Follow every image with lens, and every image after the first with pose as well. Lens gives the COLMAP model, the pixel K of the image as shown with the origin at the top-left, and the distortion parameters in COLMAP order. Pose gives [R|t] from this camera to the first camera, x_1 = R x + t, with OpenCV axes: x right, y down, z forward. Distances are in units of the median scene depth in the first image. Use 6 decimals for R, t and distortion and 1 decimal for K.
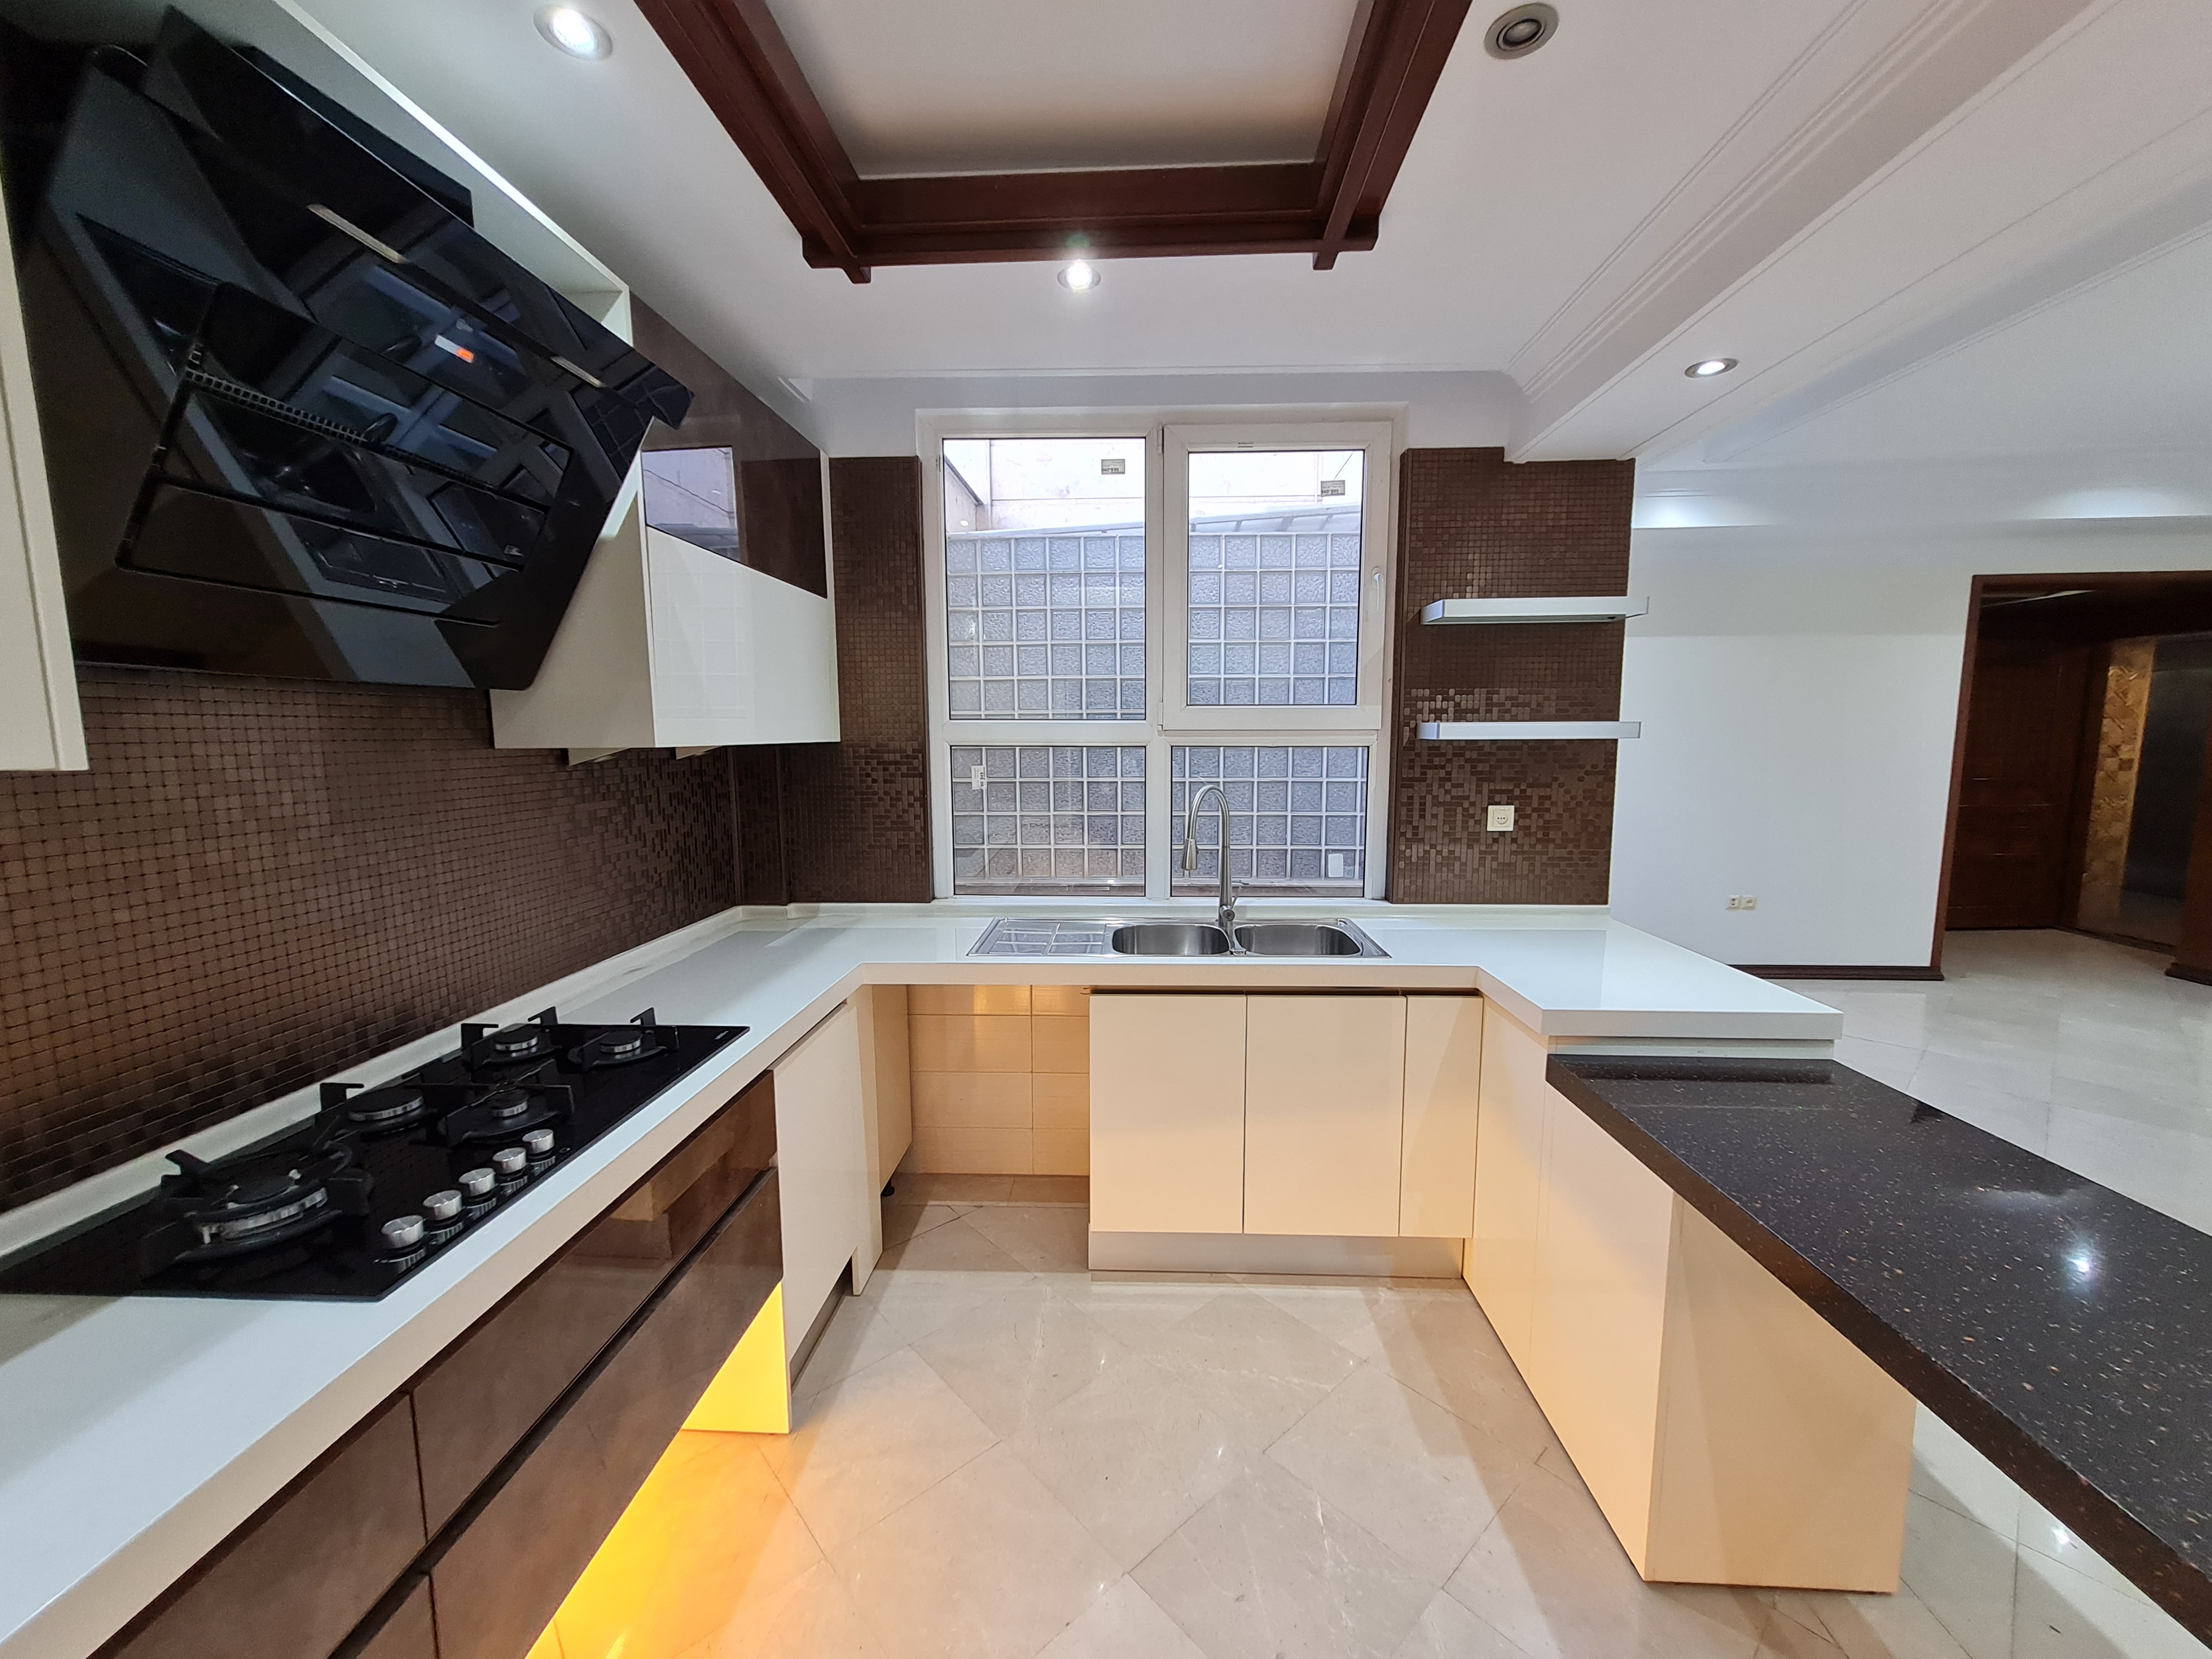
lens RADIAL K [[869.0, 0, 1110.0], [0, 869.0, 834.0], [0, 0, 1]] dist [0.001435, -0.000013]
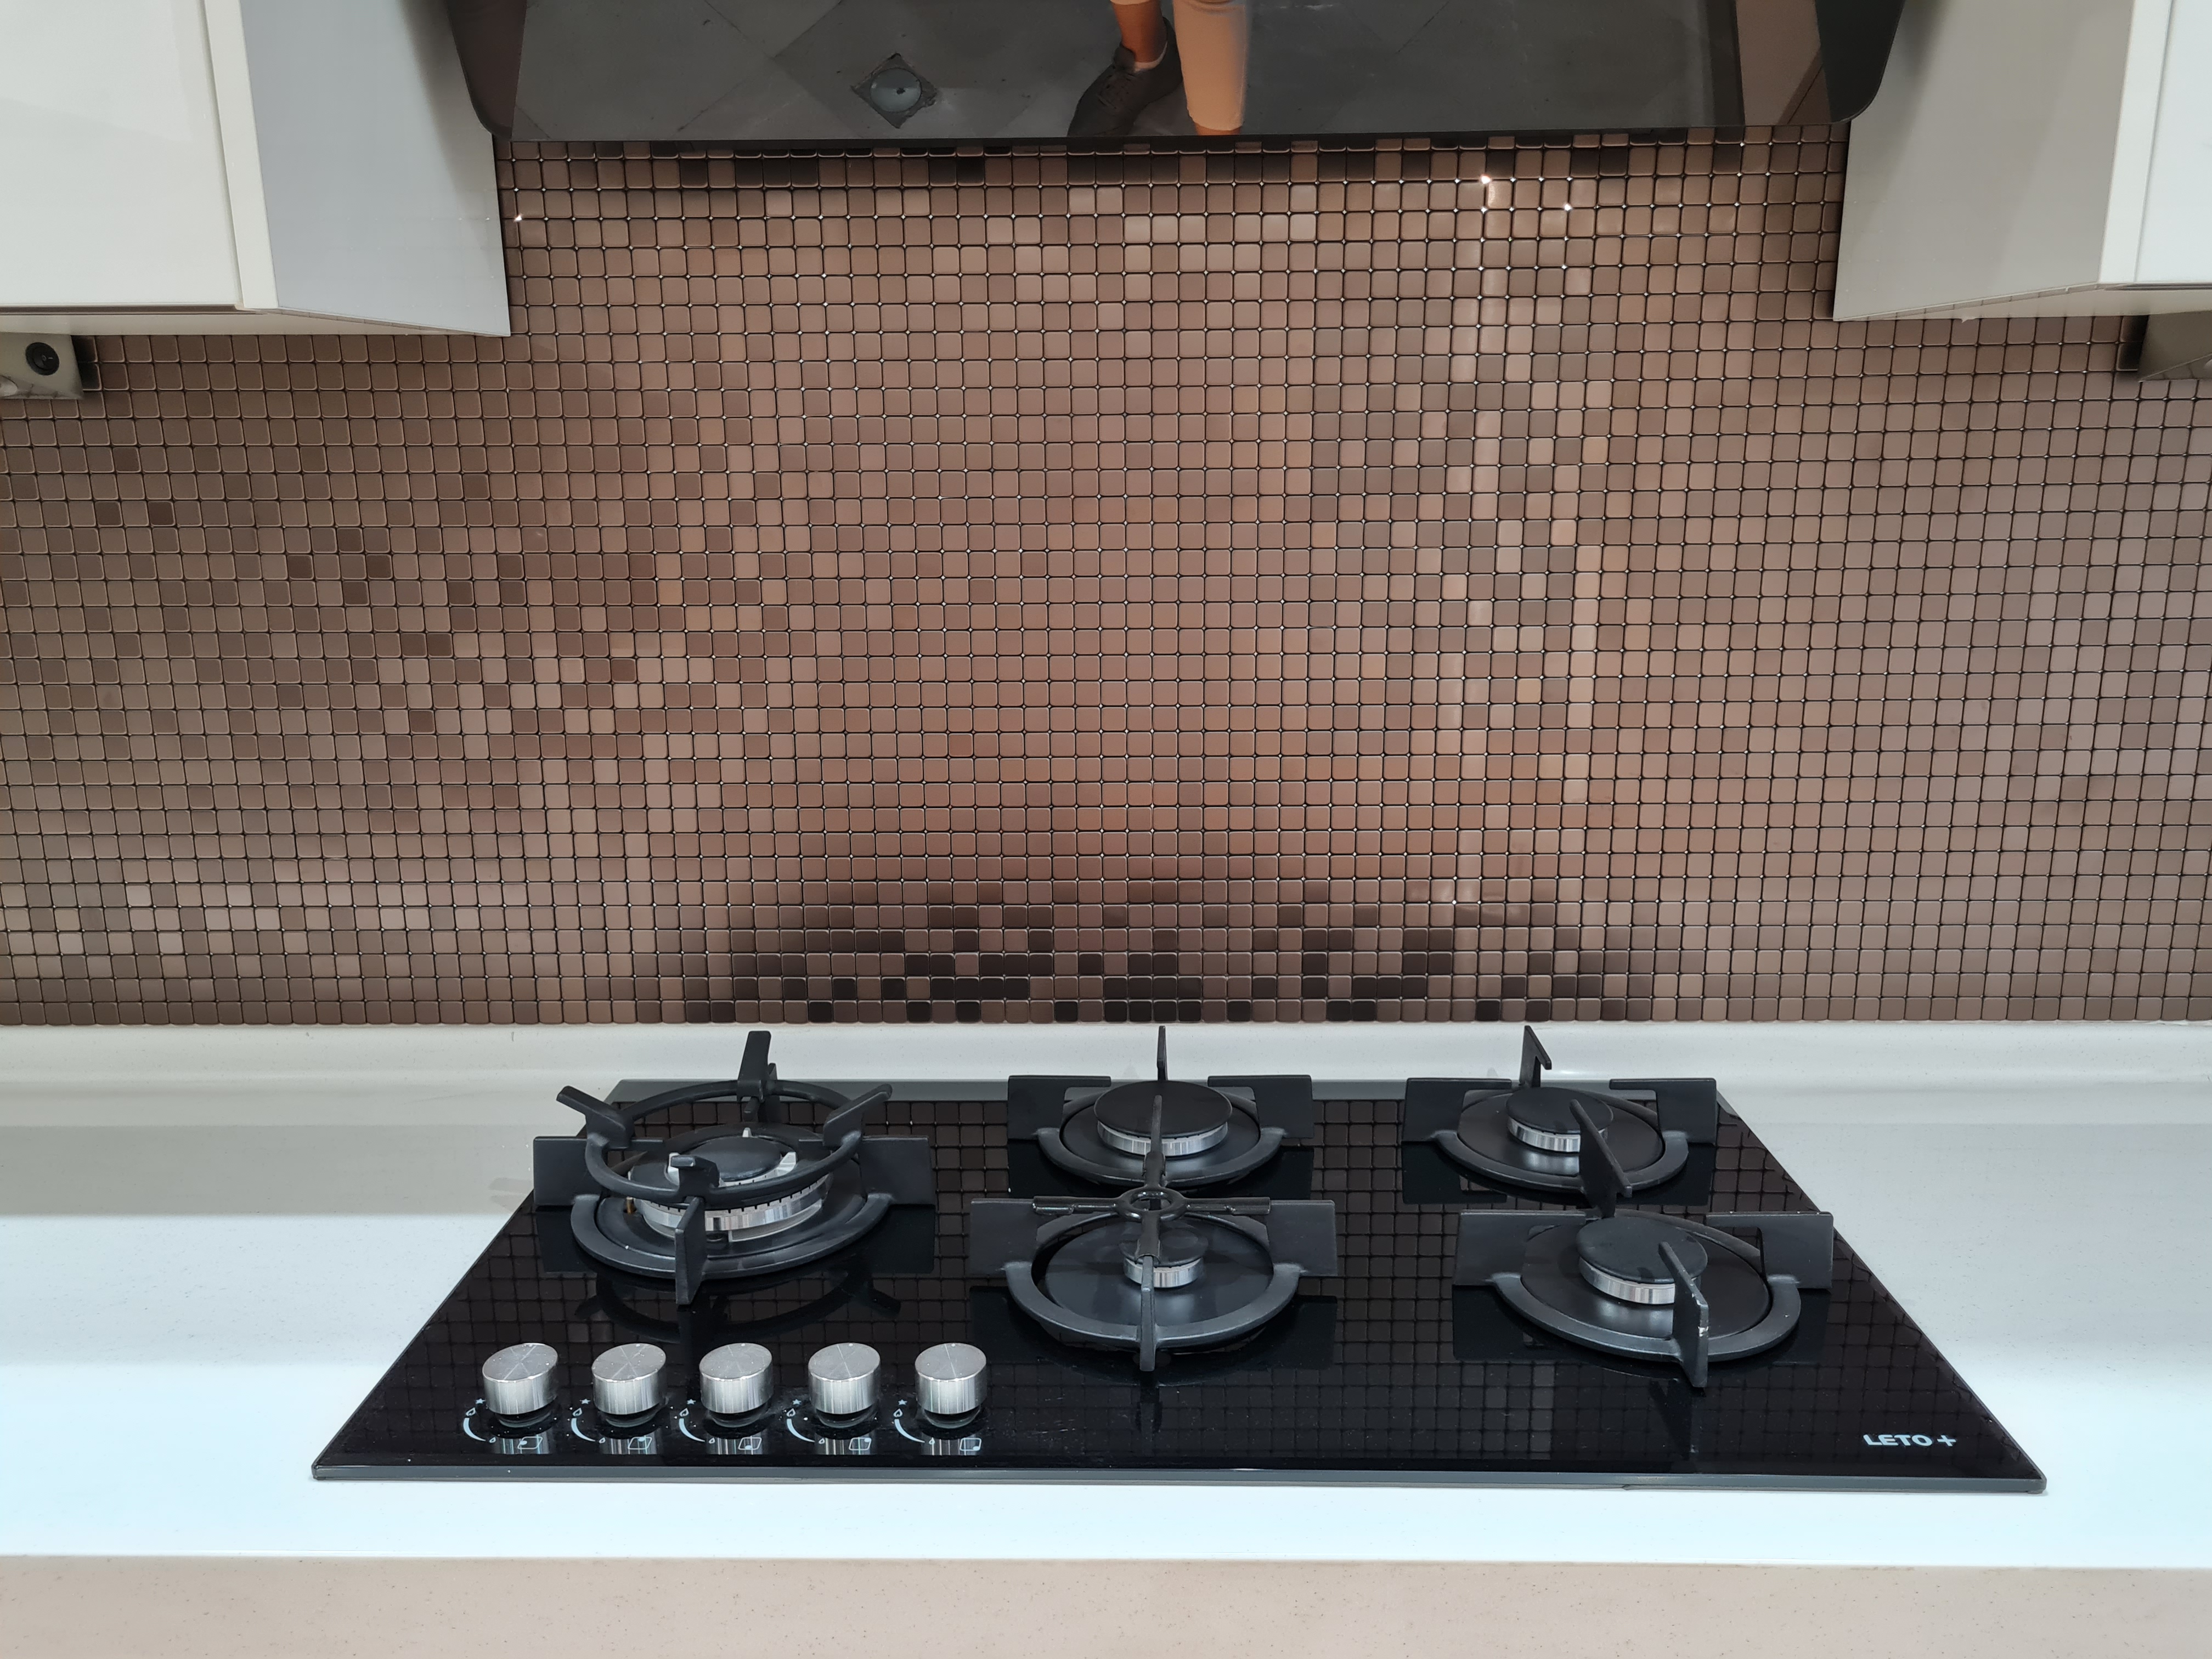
lens RADIAL K [[1719.0, 0, 1111.0], [0, 1719.0, 829.8], [0, 0, 1]] dist [0.031403, -0.002956]
pose [[0.032314, 0.251004, -0.967447, -0.000252], [-0.109373, 0.963027, 0.246204, -0.027491], [0.993475, 0.097856, 0.058572, 0.457561]]
